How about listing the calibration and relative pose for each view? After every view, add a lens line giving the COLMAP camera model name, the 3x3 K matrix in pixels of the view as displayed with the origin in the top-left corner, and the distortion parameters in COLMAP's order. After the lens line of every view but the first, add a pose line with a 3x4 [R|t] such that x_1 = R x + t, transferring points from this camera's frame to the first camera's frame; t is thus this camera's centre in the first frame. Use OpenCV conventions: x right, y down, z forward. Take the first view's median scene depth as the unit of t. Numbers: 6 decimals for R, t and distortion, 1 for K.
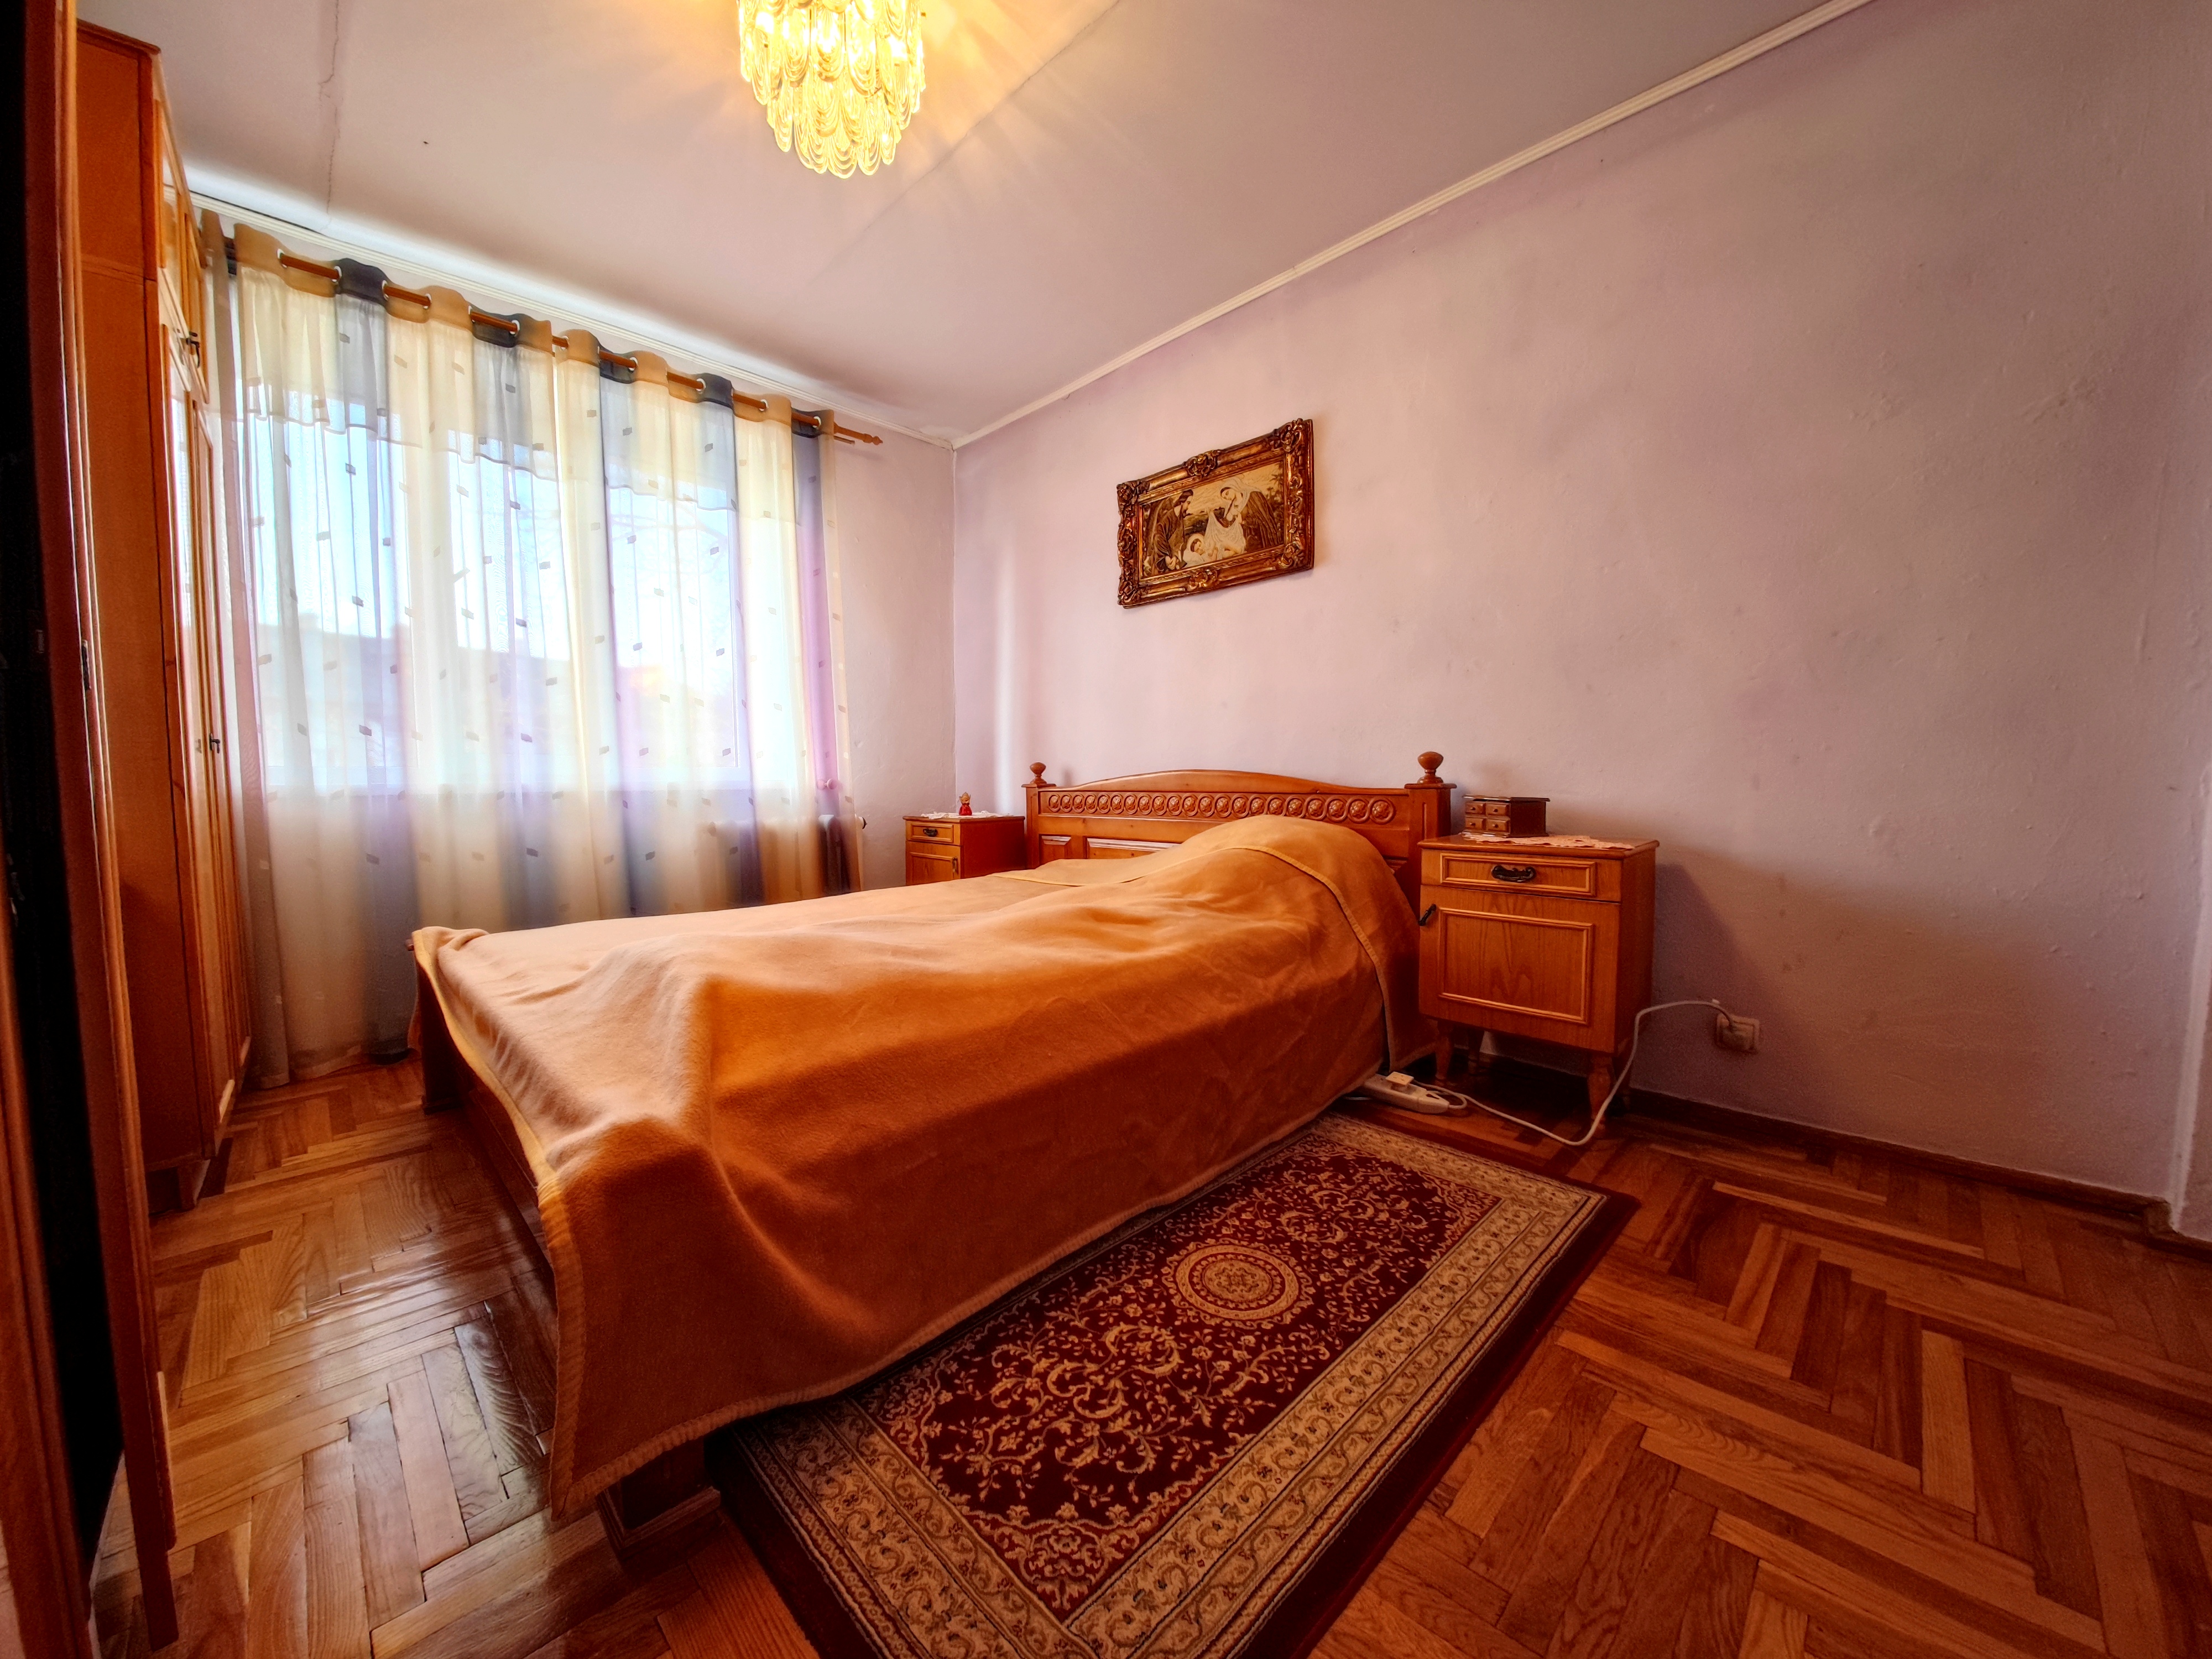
lens RADIAL K [[838.8, 0, 1095.5], [0, 838.8, 826.0], [0, 0, 1]] dist [-0.008731, -0.004988]
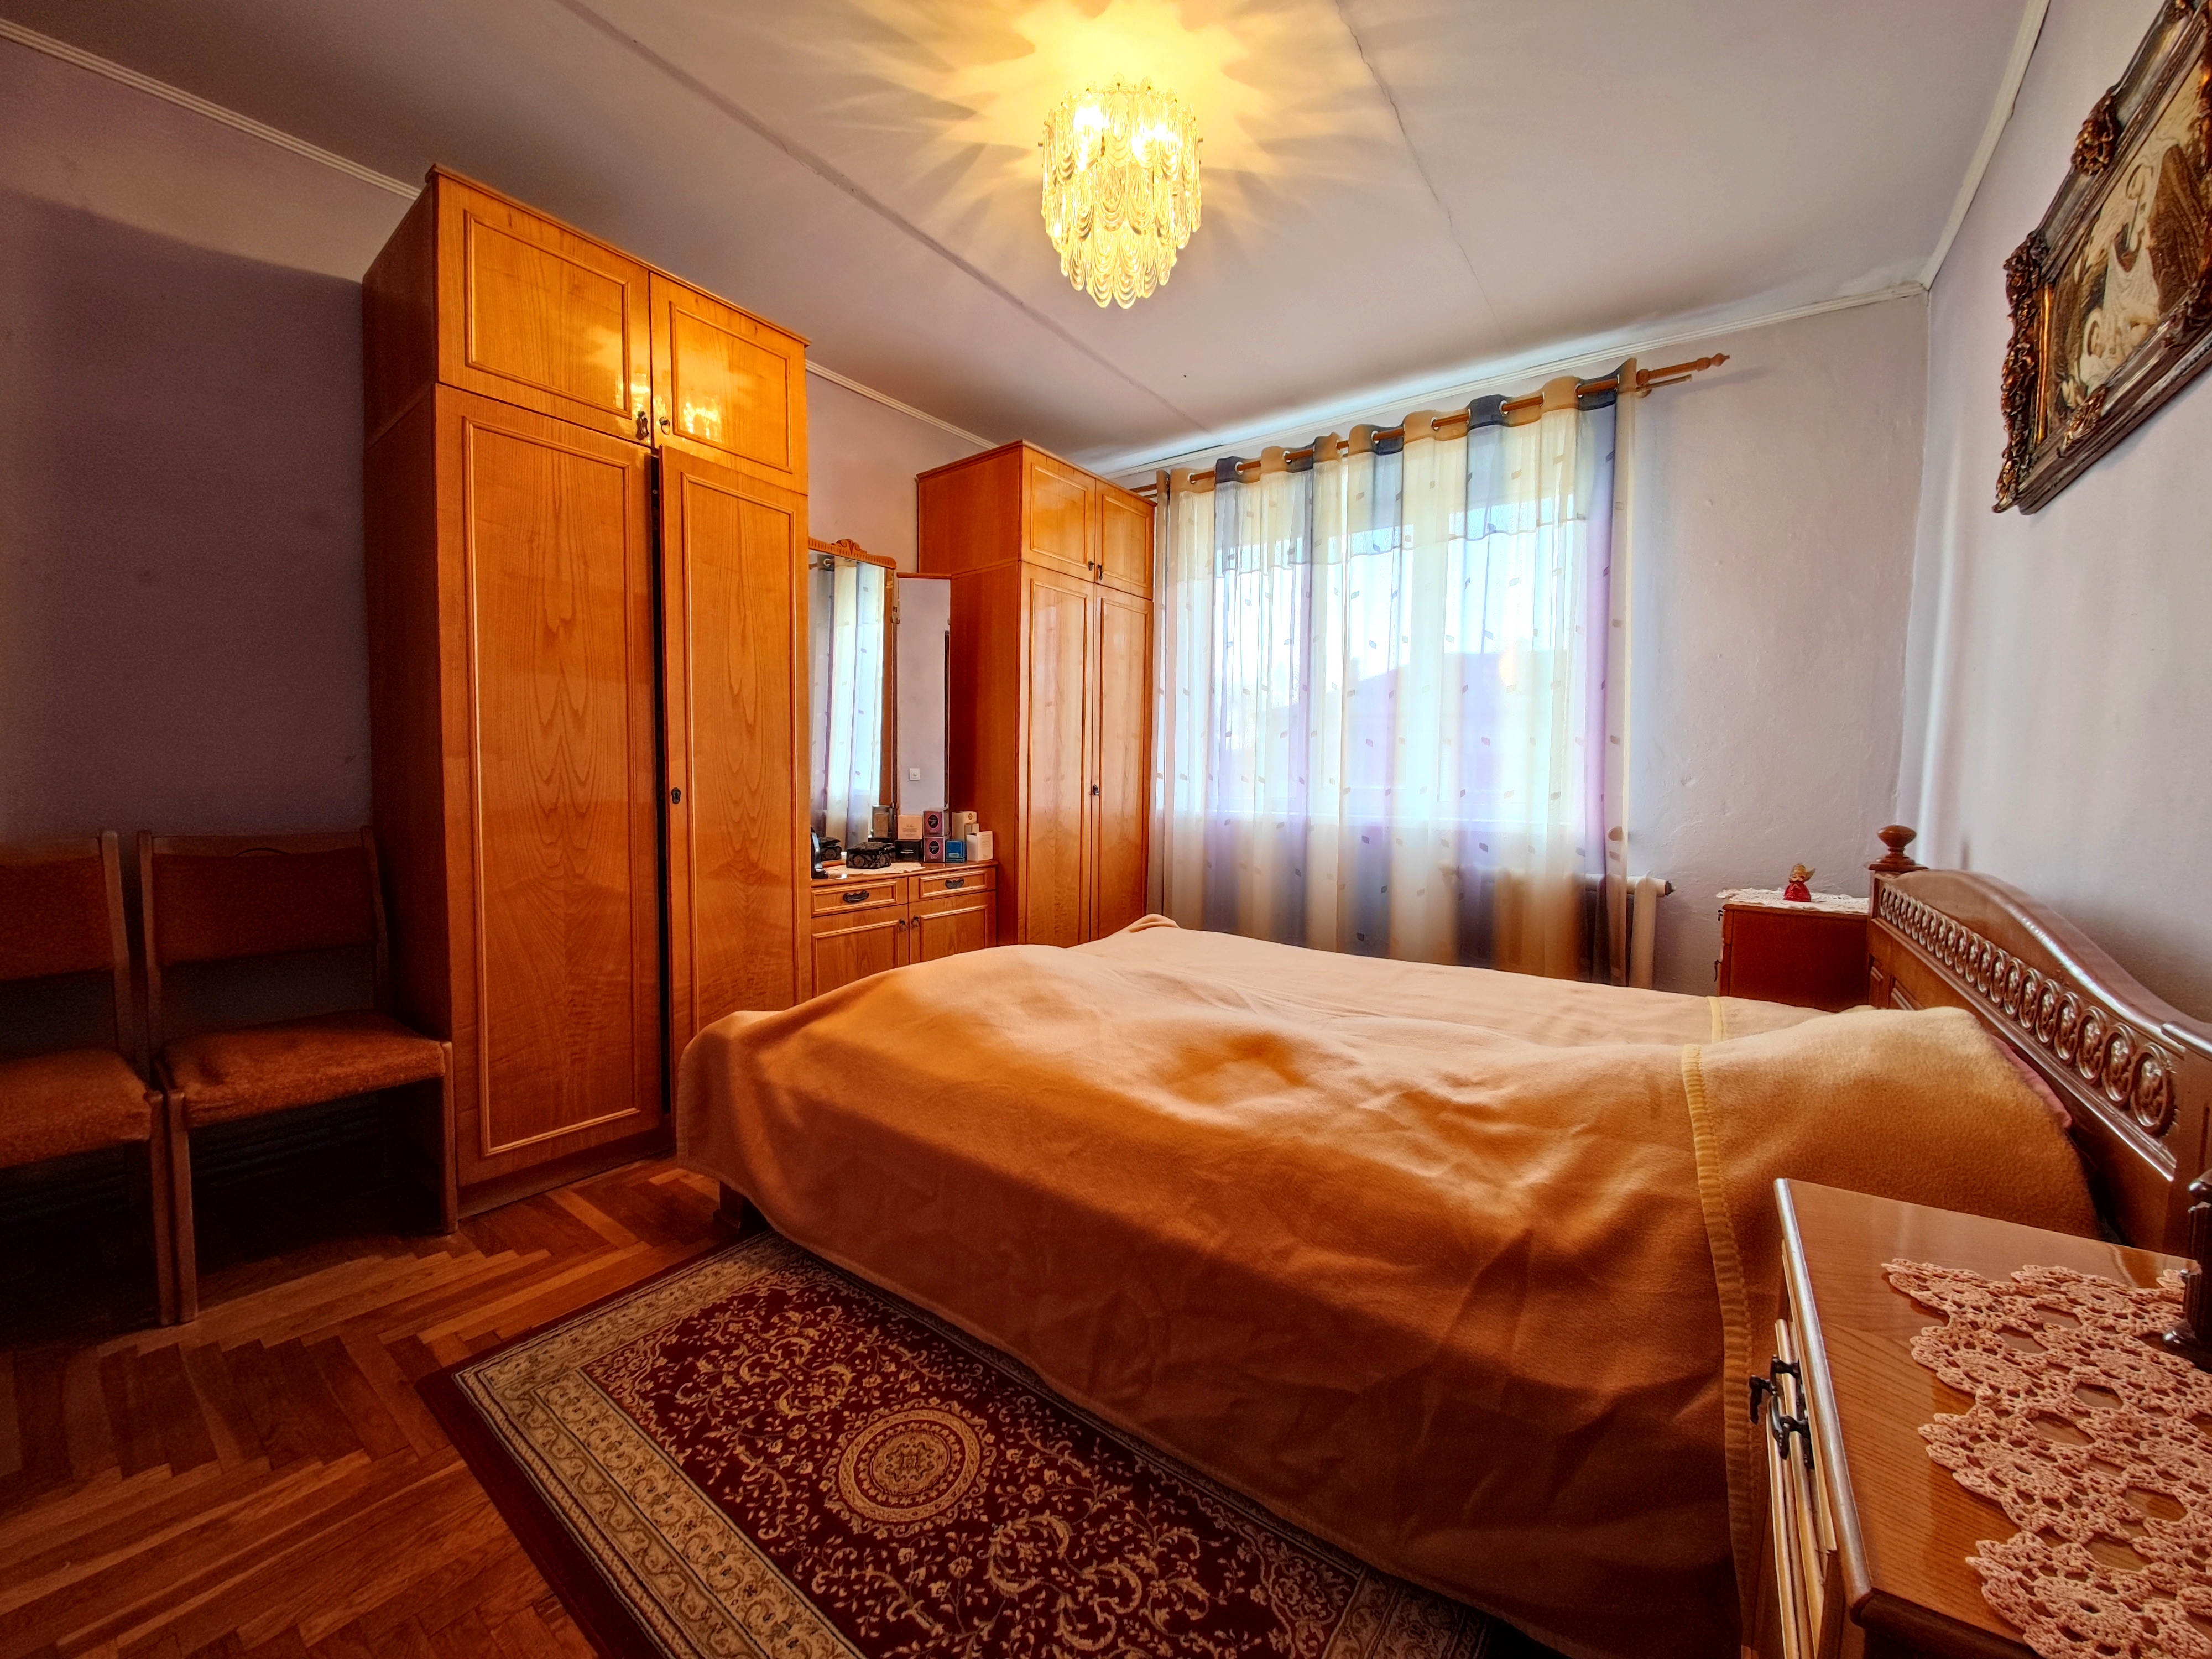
lens RADIAL K [[838.8, 0, 1096.5], [0, 838.8, 823.0], [0, 0, 1]] dist [-0.008731, -0.004988]
pose [[0.138587, 0.067497, -0.988048, 0.973343], [-0.065735, 0.996102, 0.058827, -0.183044], [0.988166, 0.056797, 0.142483, 0.985915]]
